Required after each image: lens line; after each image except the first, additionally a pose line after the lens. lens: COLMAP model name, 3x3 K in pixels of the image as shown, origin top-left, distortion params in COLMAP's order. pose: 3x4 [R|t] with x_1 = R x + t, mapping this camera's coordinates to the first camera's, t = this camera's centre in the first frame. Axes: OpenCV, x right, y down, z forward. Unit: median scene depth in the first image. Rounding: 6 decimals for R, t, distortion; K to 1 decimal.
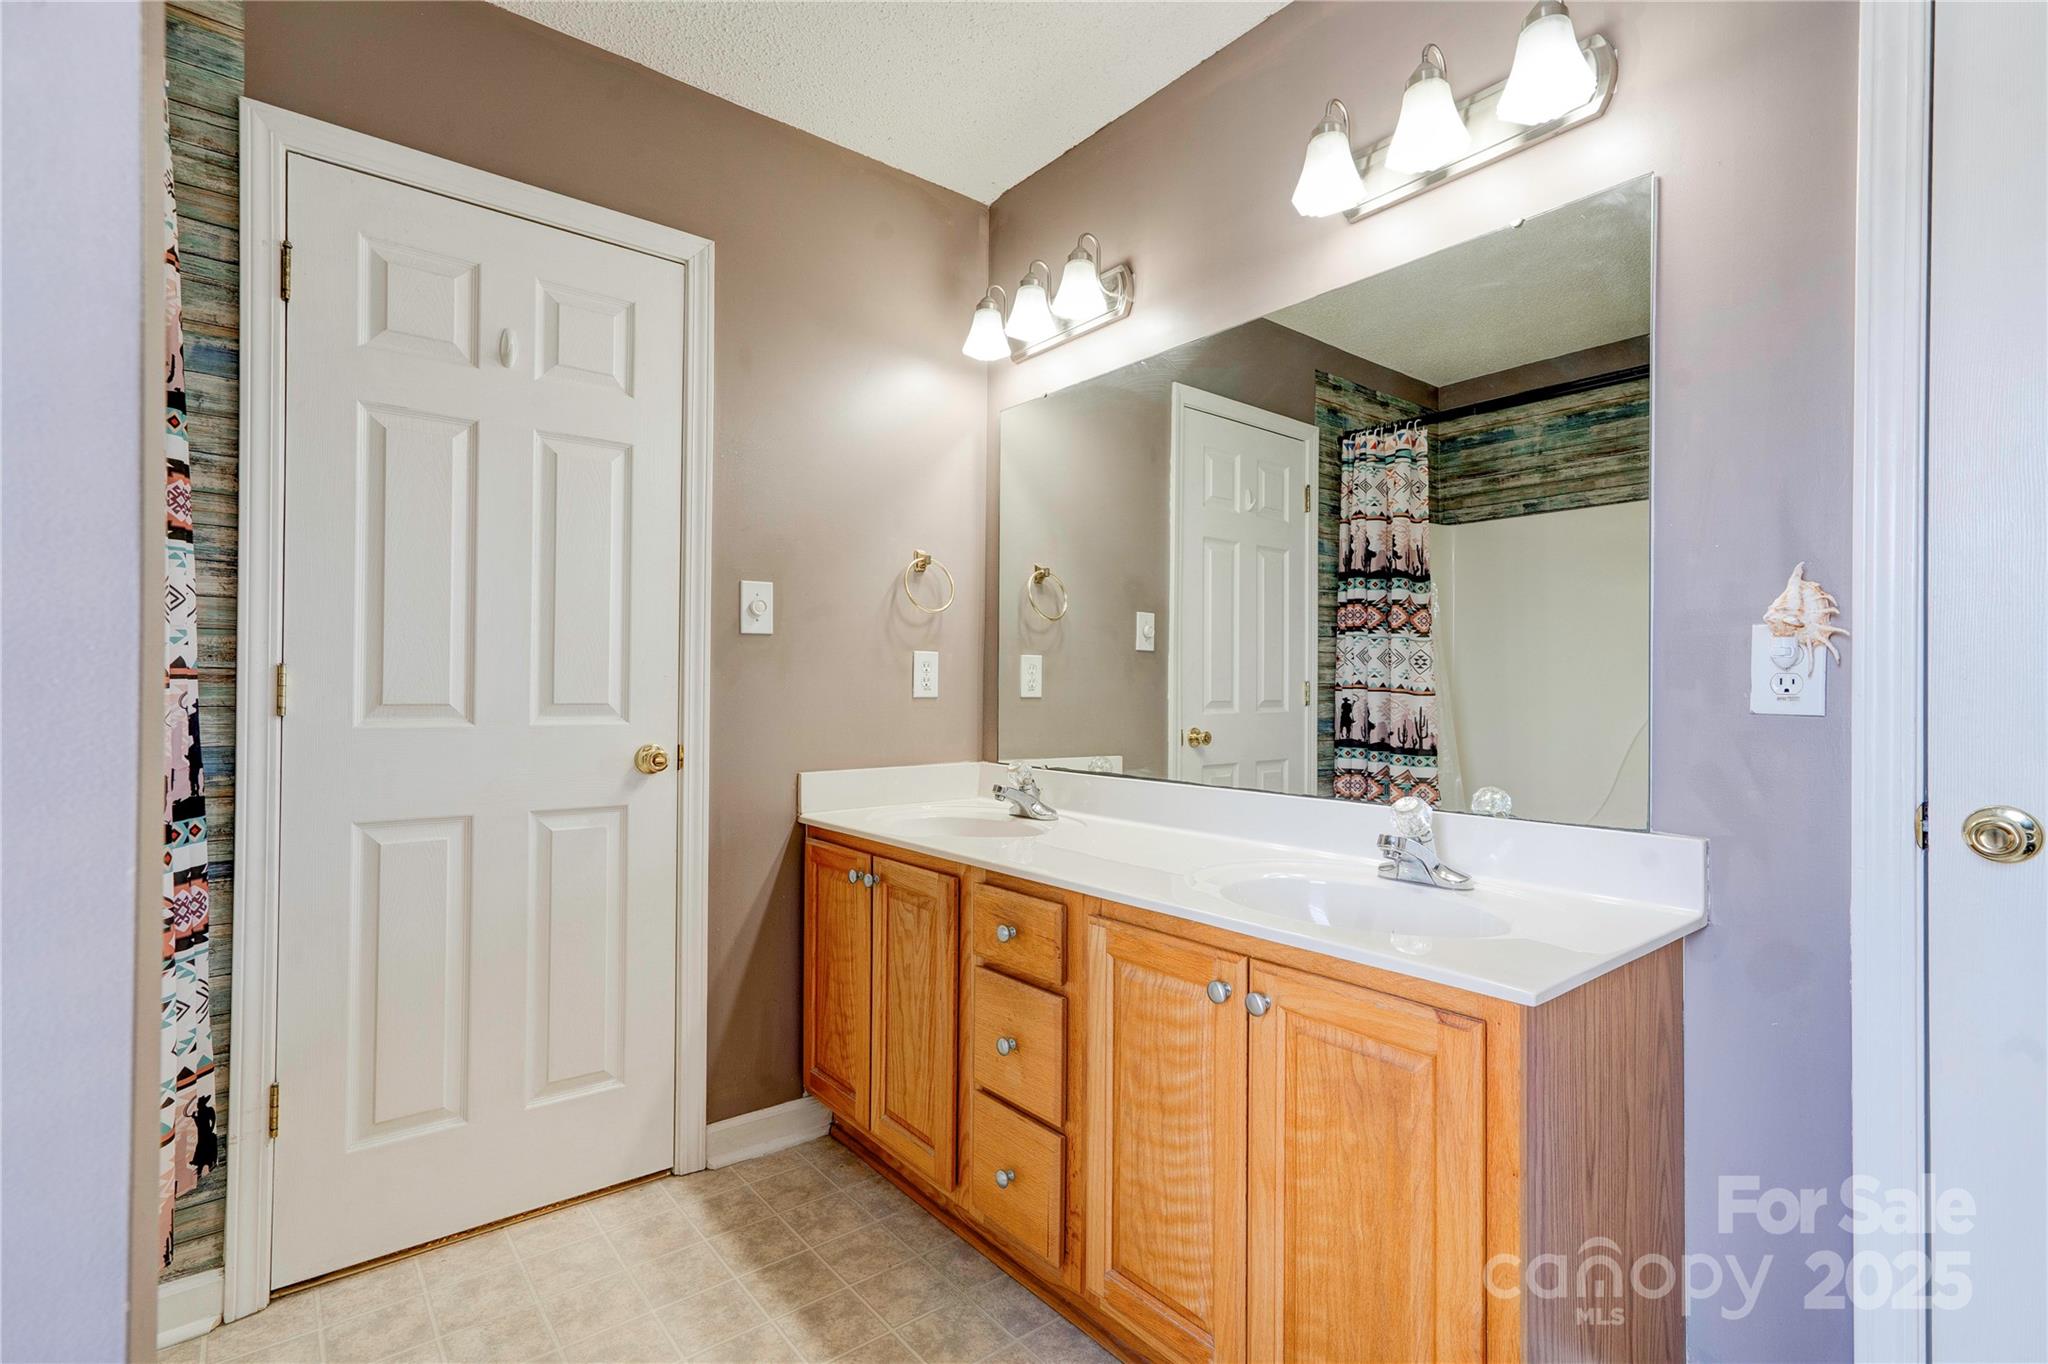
lens RADIAL K [[955.8, 0, 1016.8], [0, 955.8, 679.9], [0, 0, 1]] dist [-0.008250, 0.017283]
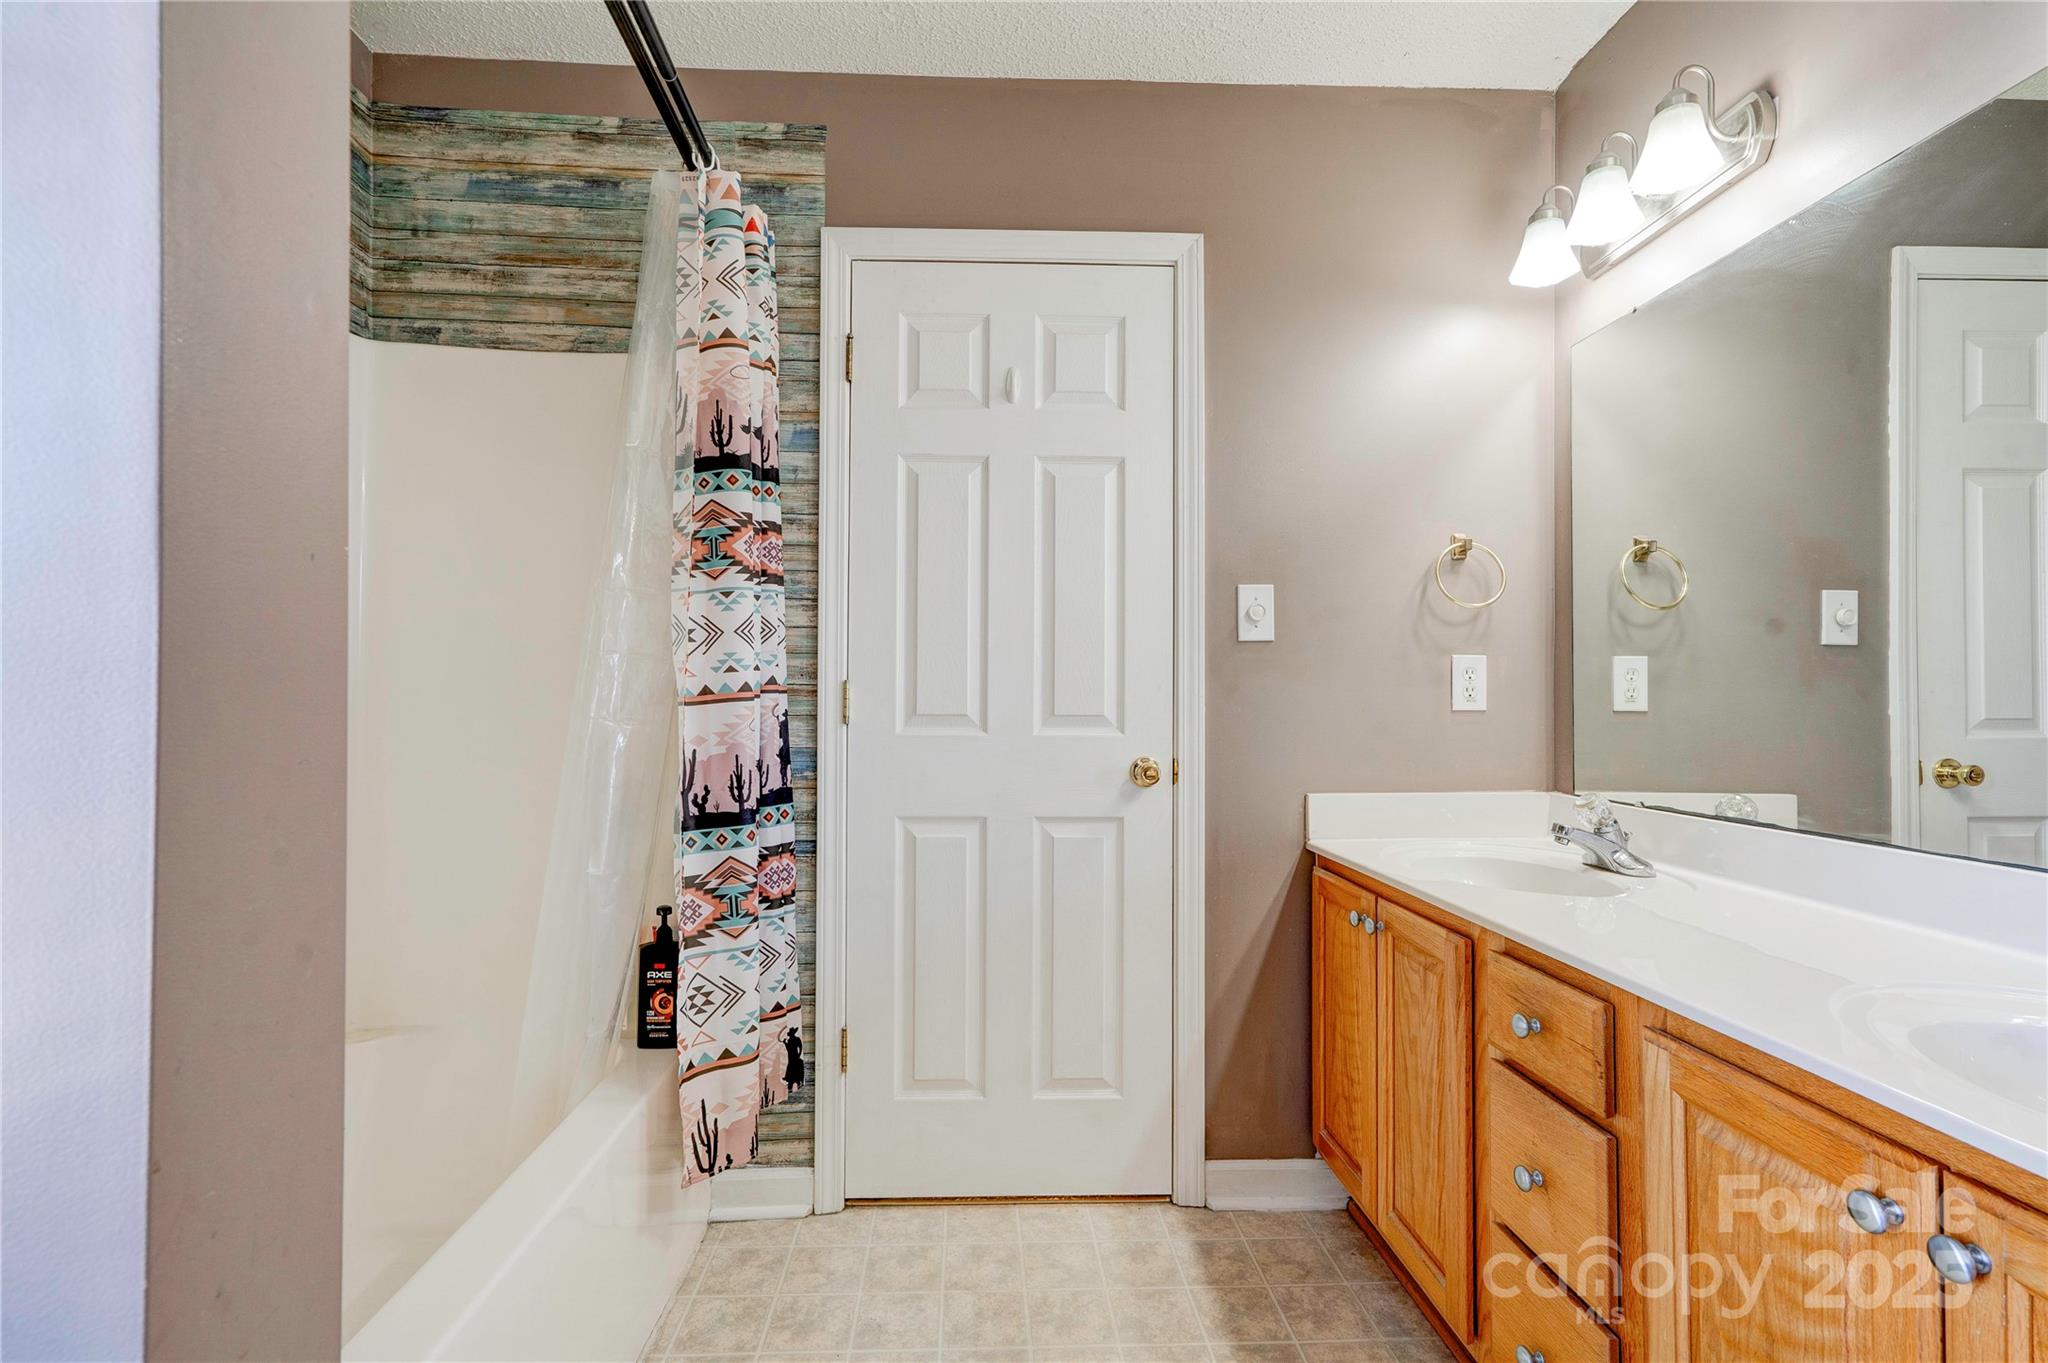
lens RADIAL K [[945.6, 0, 1011.1], [0, 945.6, 681.1], [0, 0, 1]] dist [-0.004348, 0.012940]
pose [[0.805367, -0.014343, -0.592603, 0.092856], [0.007278, 0.999871, -0.014309, 0.002079], [0.592732, 0.007212, 0.805367, 0.139759]]
